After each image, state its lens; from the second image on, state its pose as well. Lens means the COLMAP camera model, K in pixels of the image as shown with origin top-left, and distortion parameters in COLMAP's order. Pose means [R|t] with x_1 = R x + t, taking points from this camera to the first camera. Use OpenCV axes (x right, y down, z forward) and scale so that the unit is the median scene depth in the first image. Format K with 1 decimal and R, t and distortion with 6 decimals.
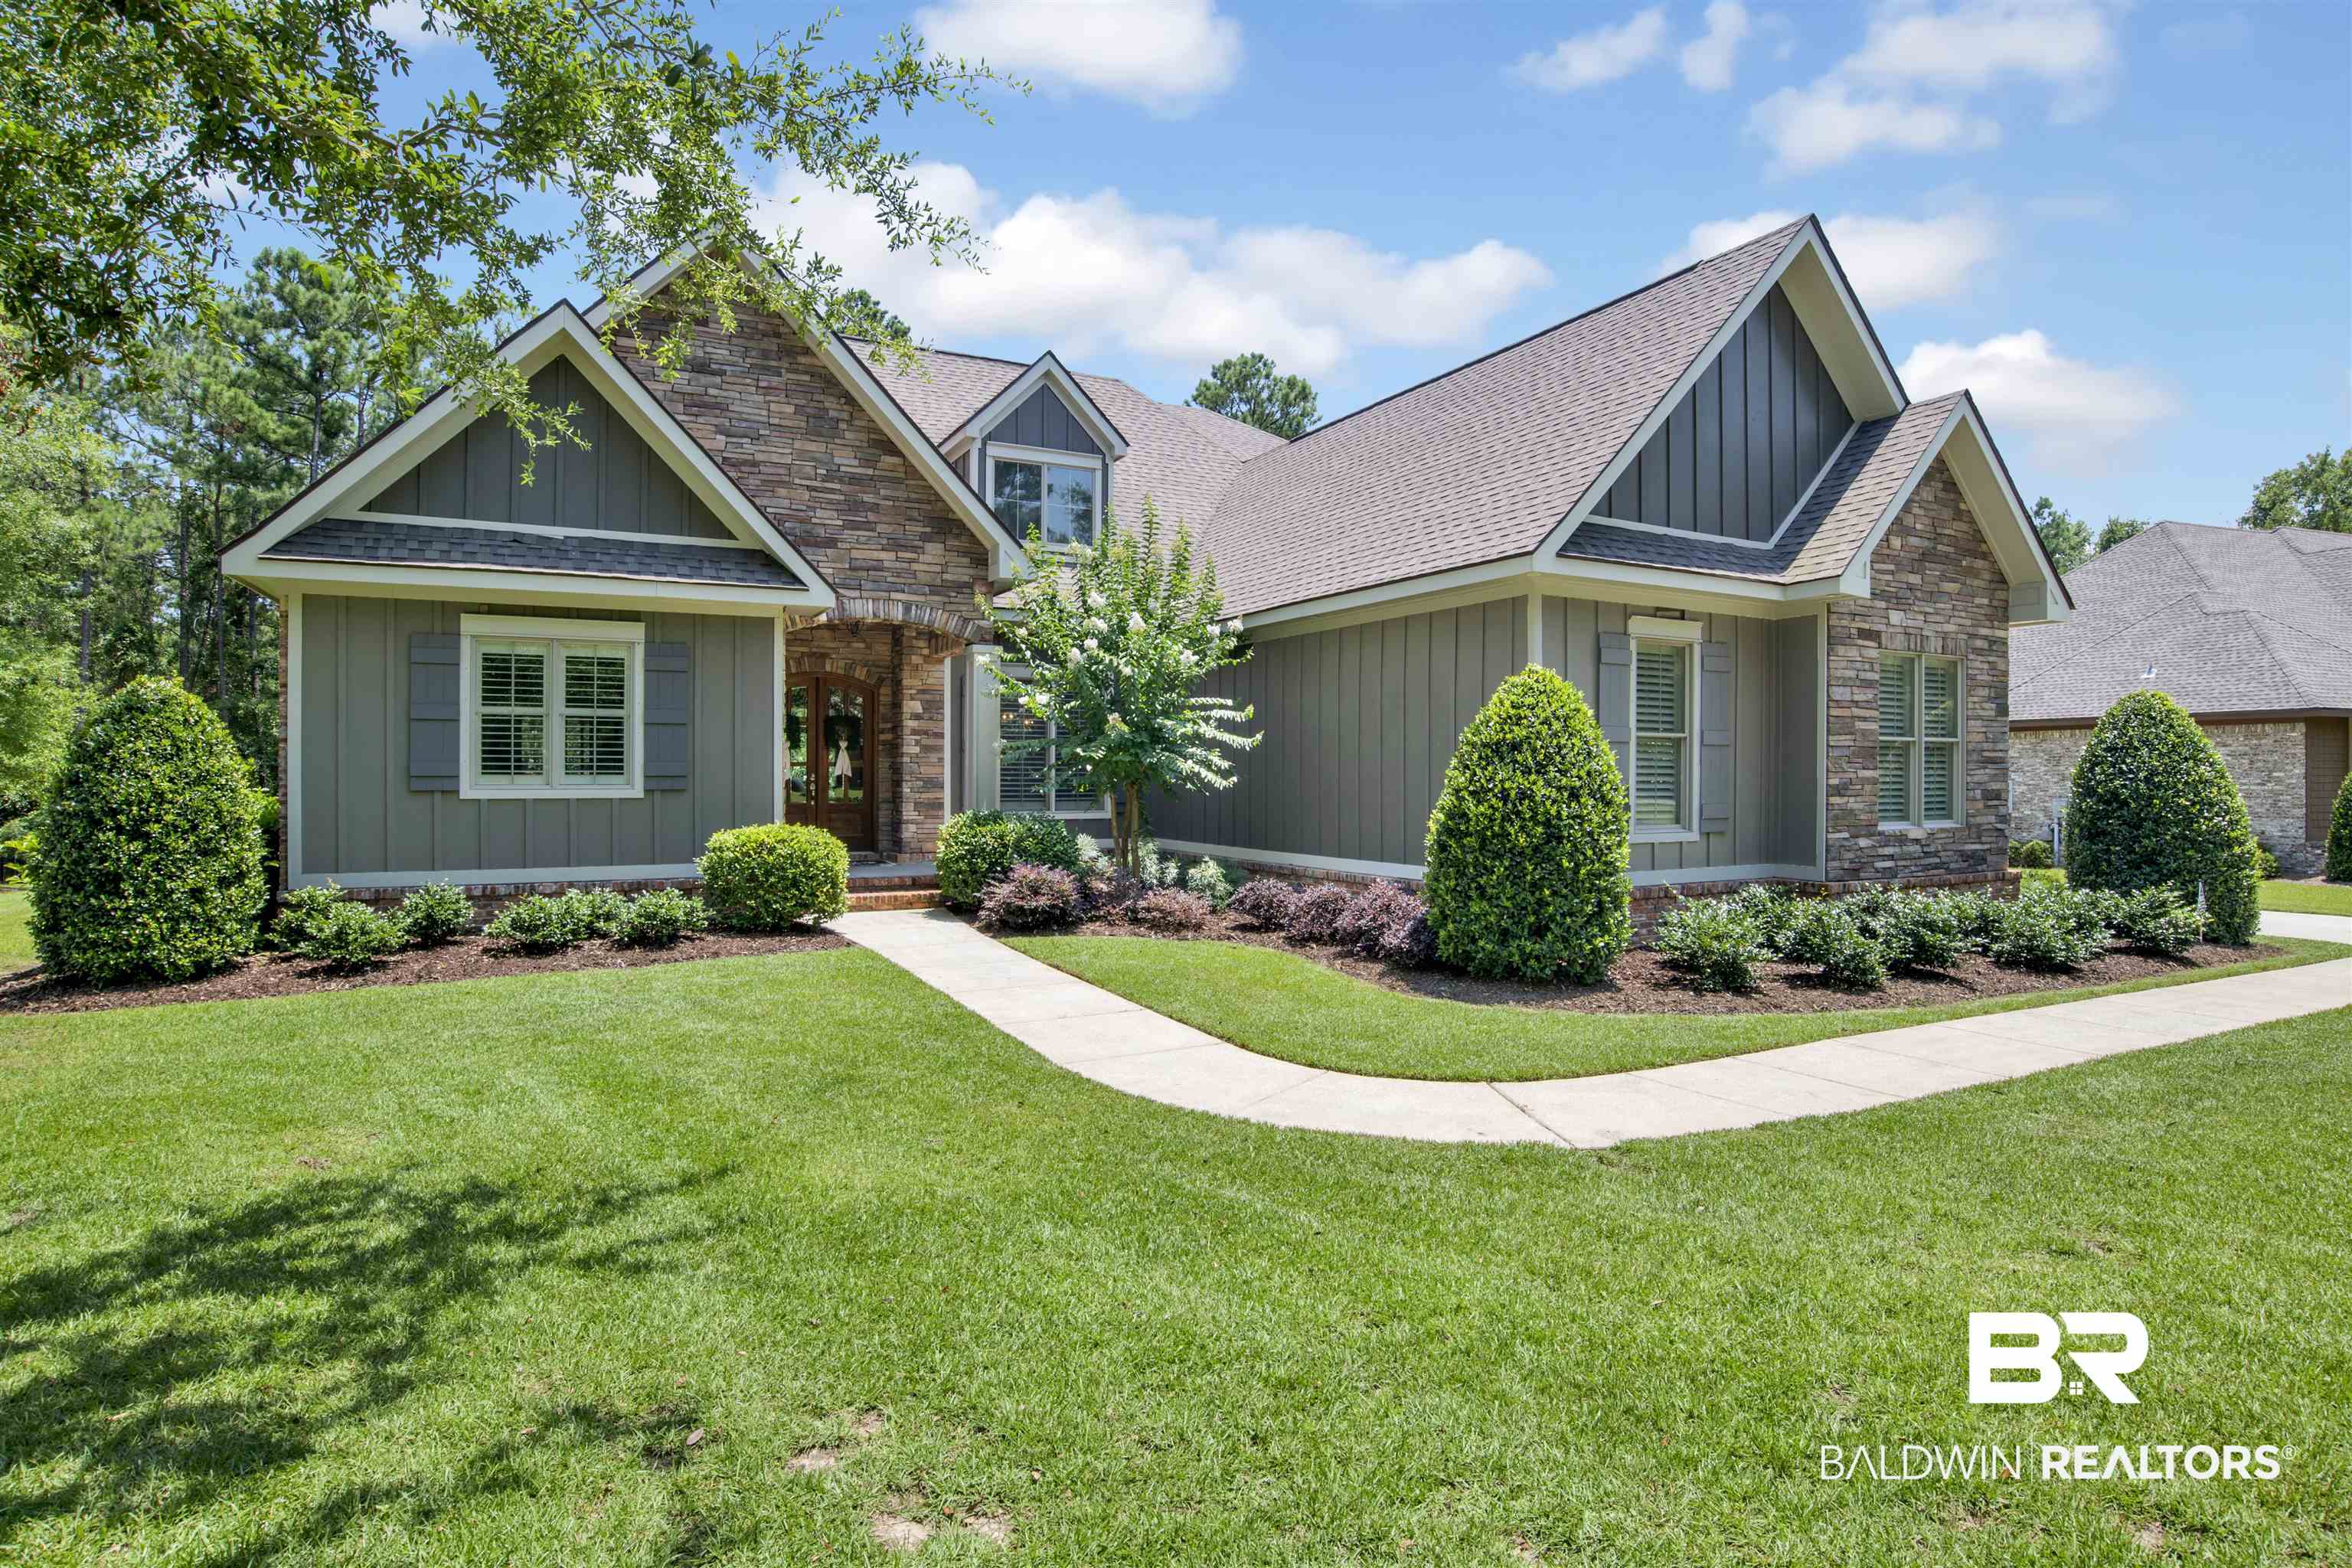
lens RADIAL K [[1228.2, 0, 1184.7], [0, 1228.2, 778.0], [0, 0, 1]] dist [-0.052108, 0.009840]
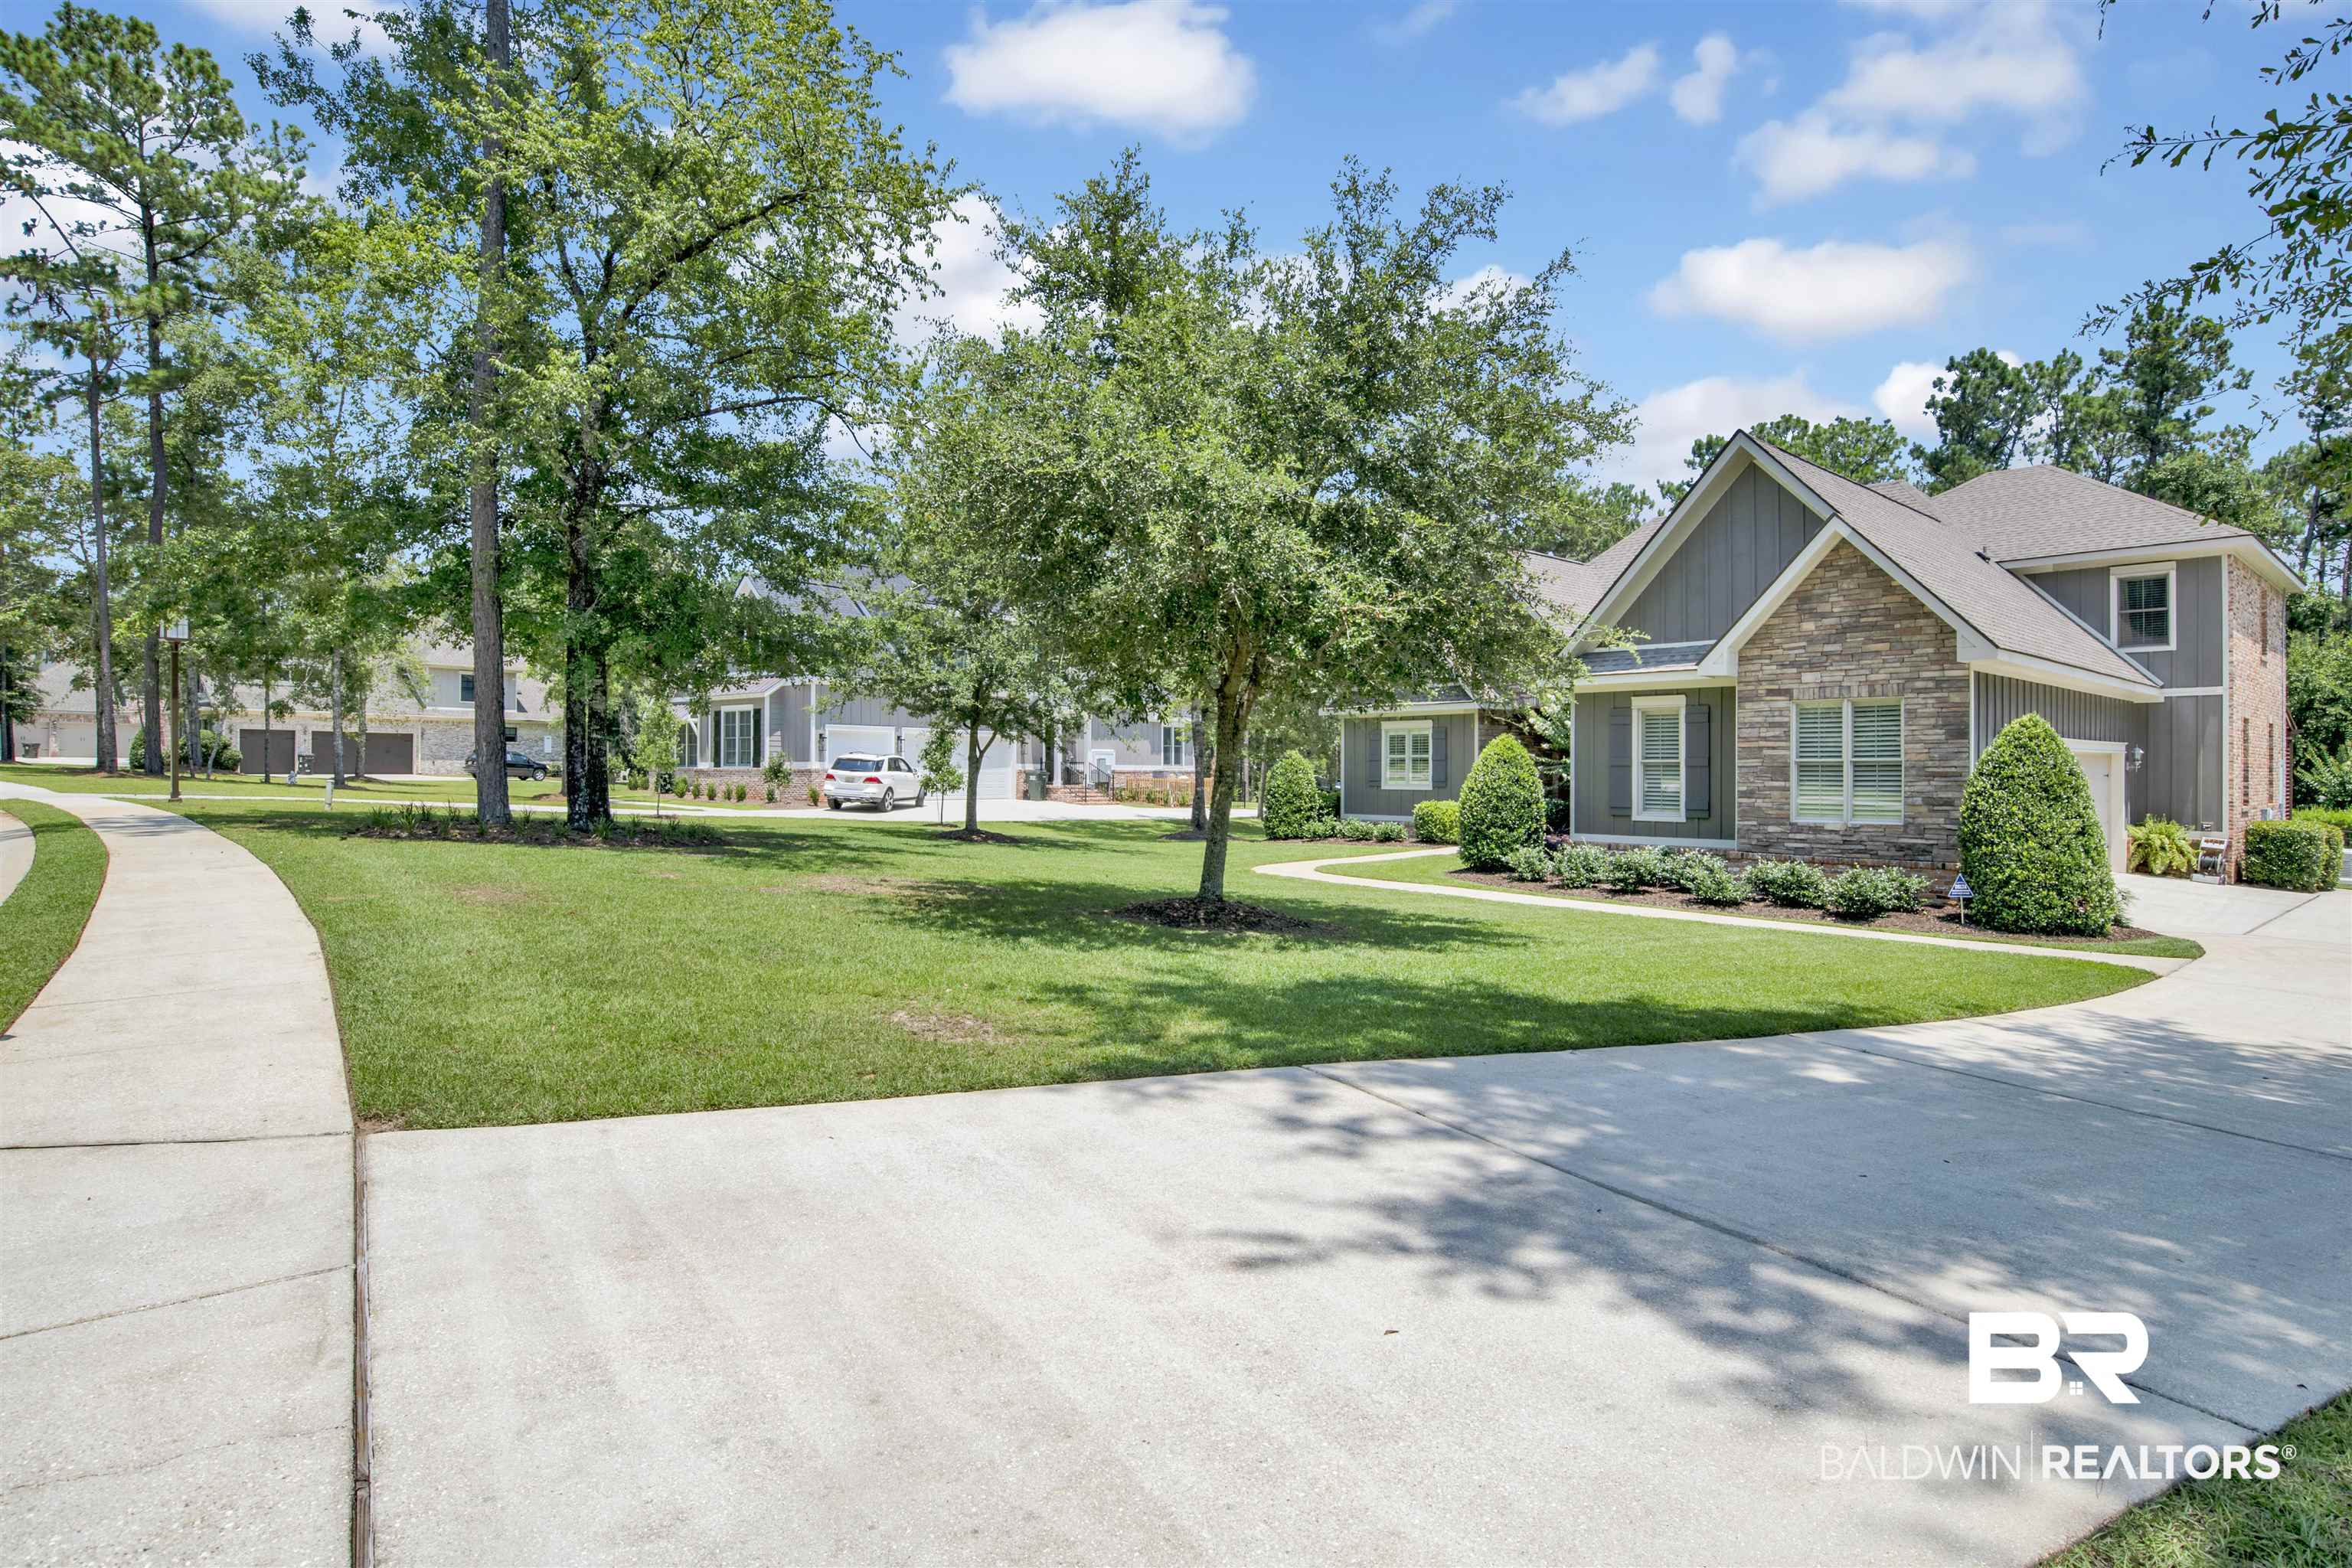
lens RADIAL K [[1228.2, 0, 1178.4], [0, 1228.2, 774.3], [0, 0, 1]] dist [-0.052108, 0.009840]
pose [[0.227203, -0.001054, -0.973847, 1.903765], [-0.010323, 0.999941, -0.003491, -0.002439], [0.973793, 0.010846, 0.227178, -0.081491]]
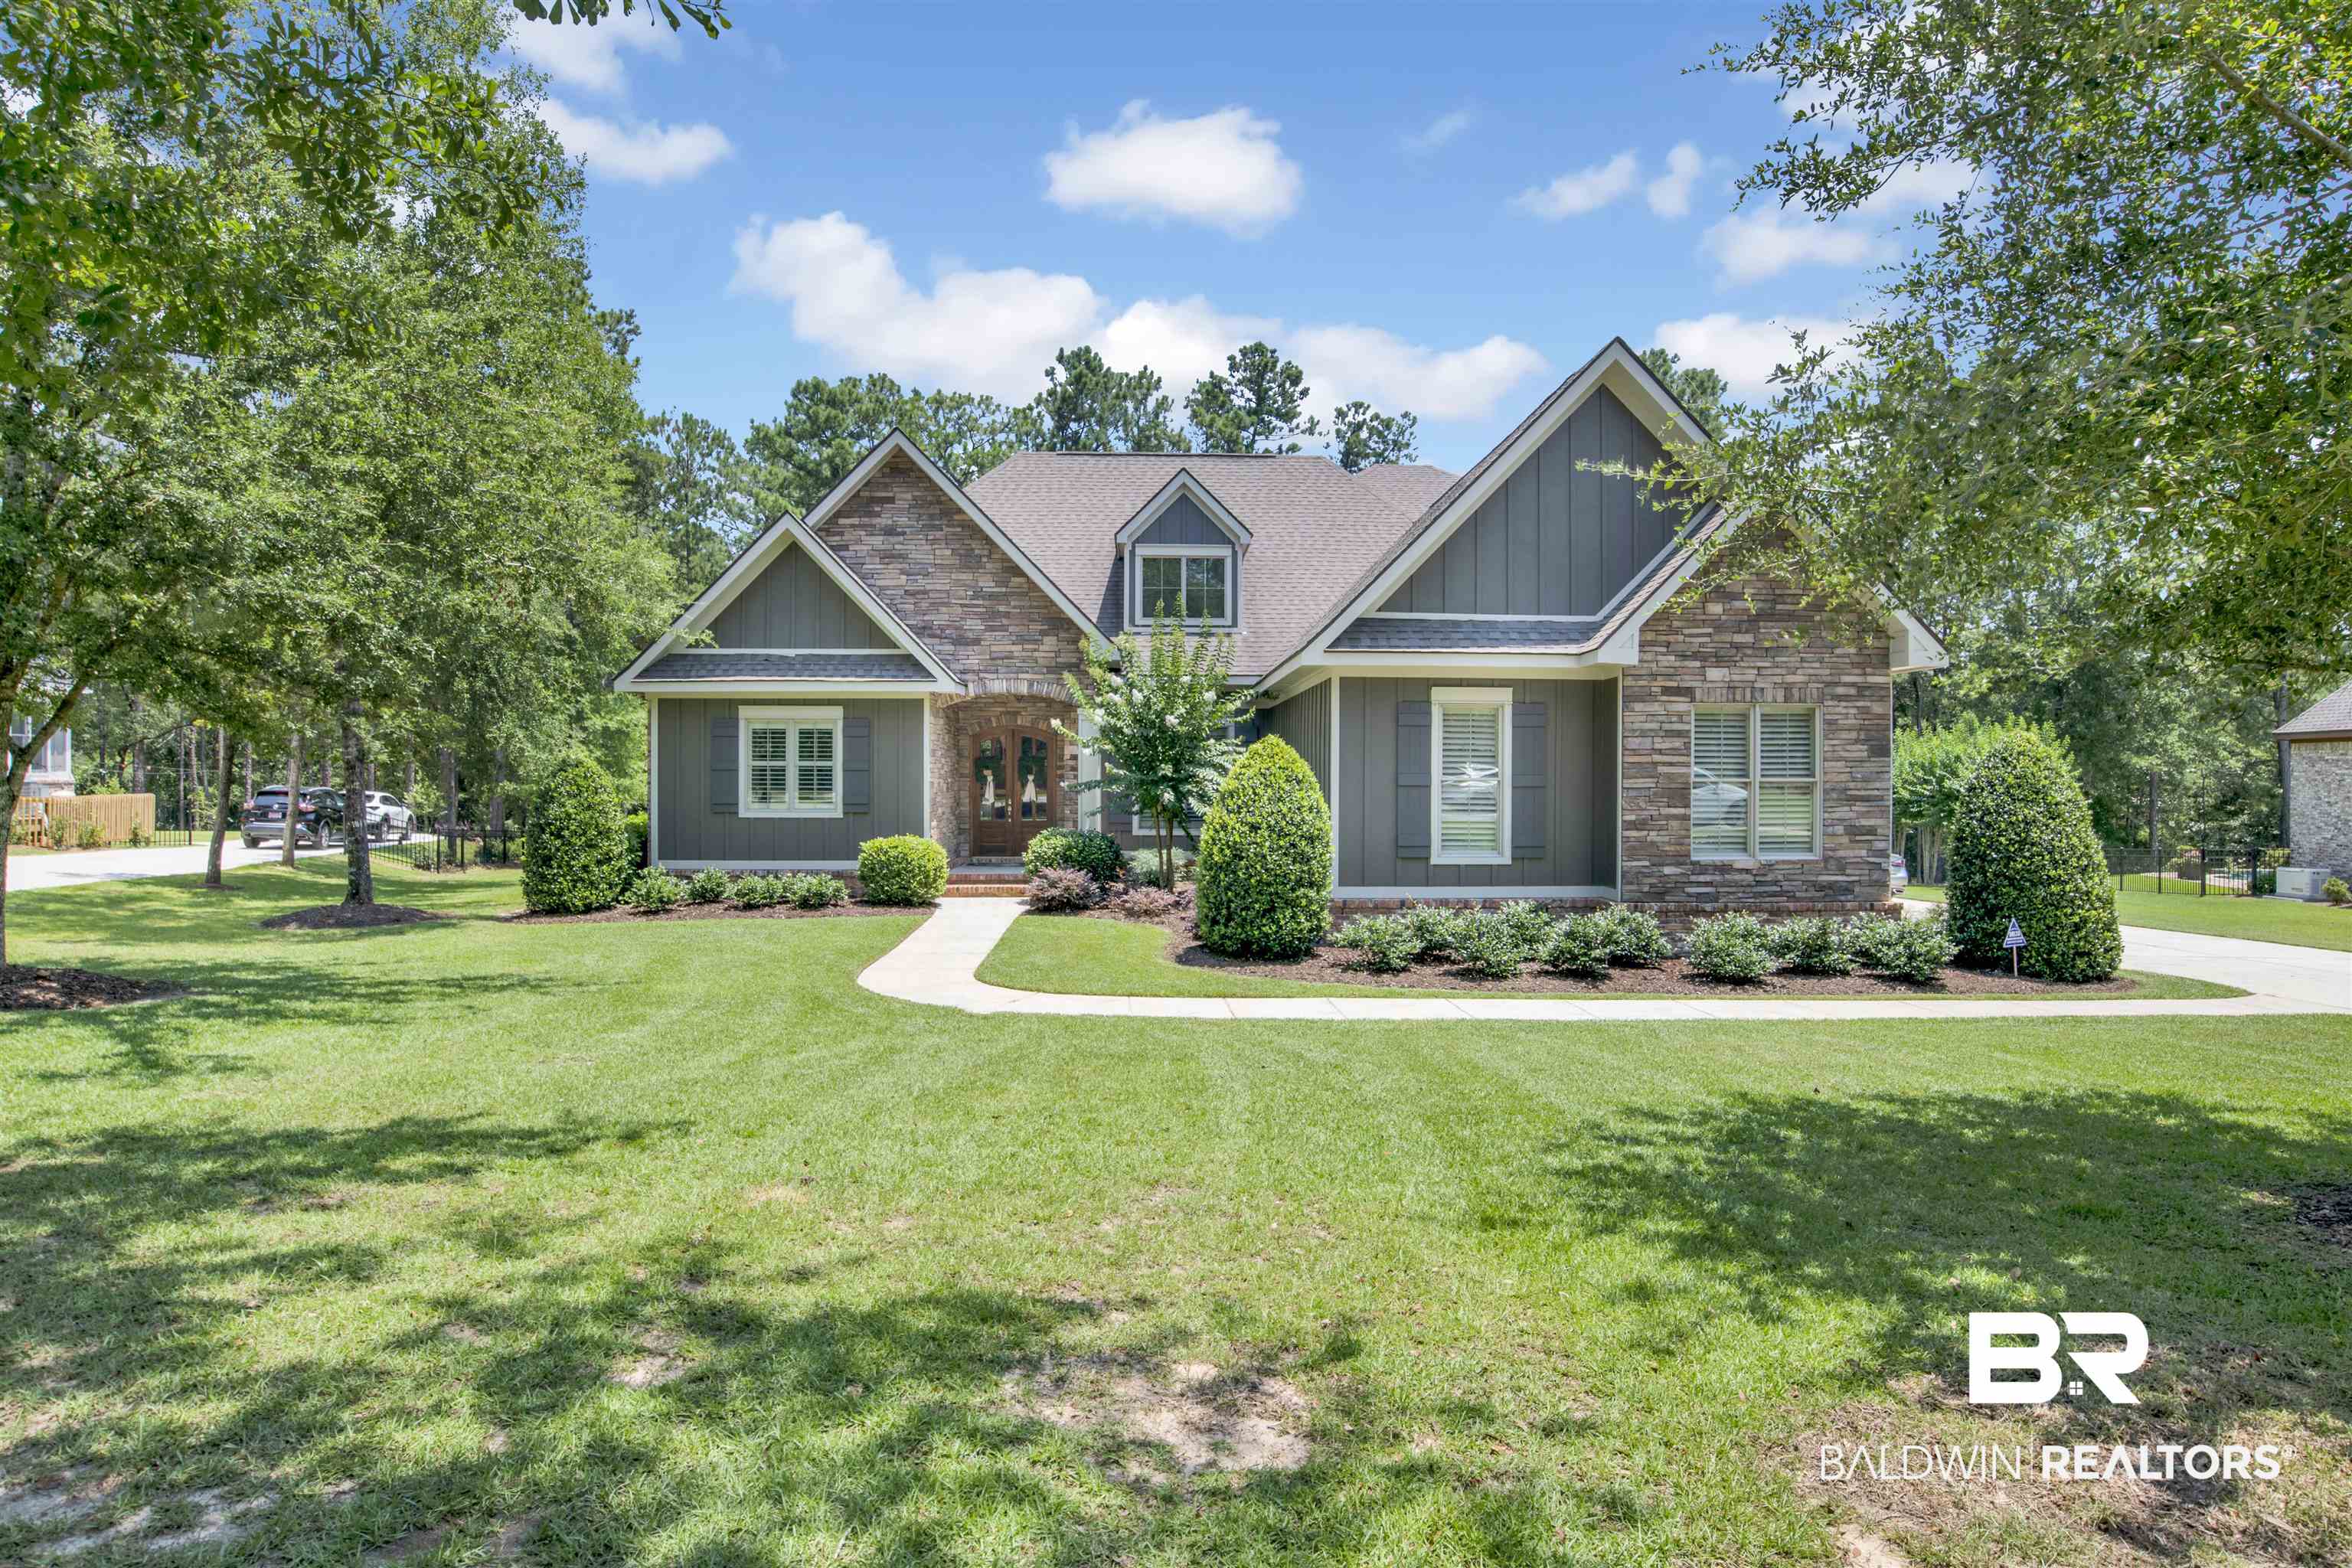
lens RADIAL K [[1338.4, 0, 1180.8], [0, 1338.4, 784.4], [0, 0, 1]] dist [-0.050436, 0.002288]
pose [[0.899660, 0.002576, -0.436584, 0.703562], [-0.002345, 0.999997, 0.001068, -0.029809], [0.436585, 0.000063, 0.899663, -0.360771]]
